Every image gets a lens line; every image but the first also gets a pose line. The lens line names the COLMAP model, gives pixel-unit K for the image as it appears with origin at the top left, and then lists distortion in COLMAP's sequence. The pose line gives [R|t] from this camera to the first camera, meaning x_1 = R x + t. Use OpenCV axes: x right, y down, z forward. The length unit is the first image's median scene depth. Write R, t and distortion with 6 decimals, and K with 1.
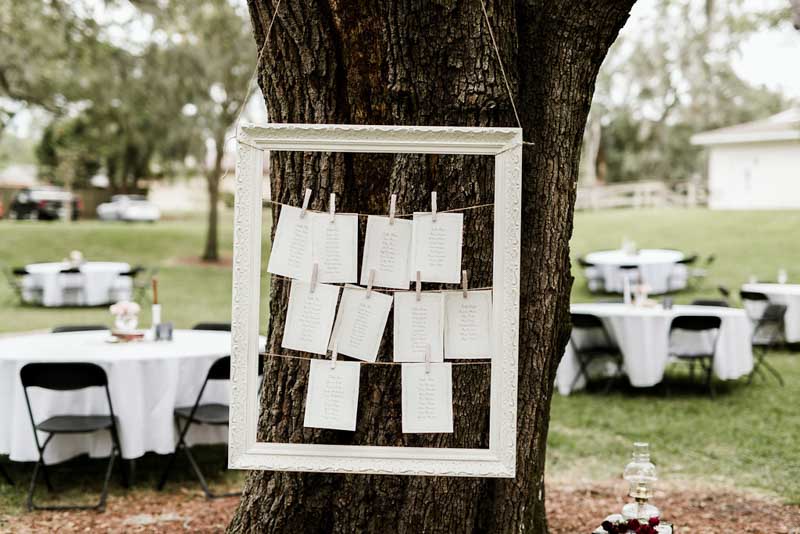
lens RADIAL K [[1119.0, 0, 399.1], [0, 1119.0, 264.6], [0, 0, 1]] dist [-0.053329, 0.000000]
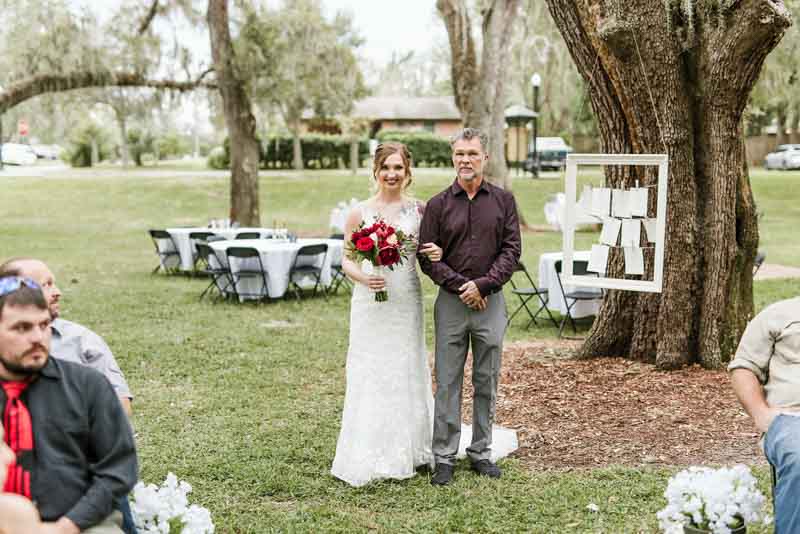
lens RADIAL K [[1119.0, 0, 400.2], [0, 1119.0, 267.2], [0, 0, 1]] dist [-0.053329, 0.000000]
pose [[0.819384, 0.037515, -0.572016, 1.042389], [-0.007748, 0.998490, 0.054386, 0.000039], [0.573192, -0.040131, 0.818438, -1.384233]]
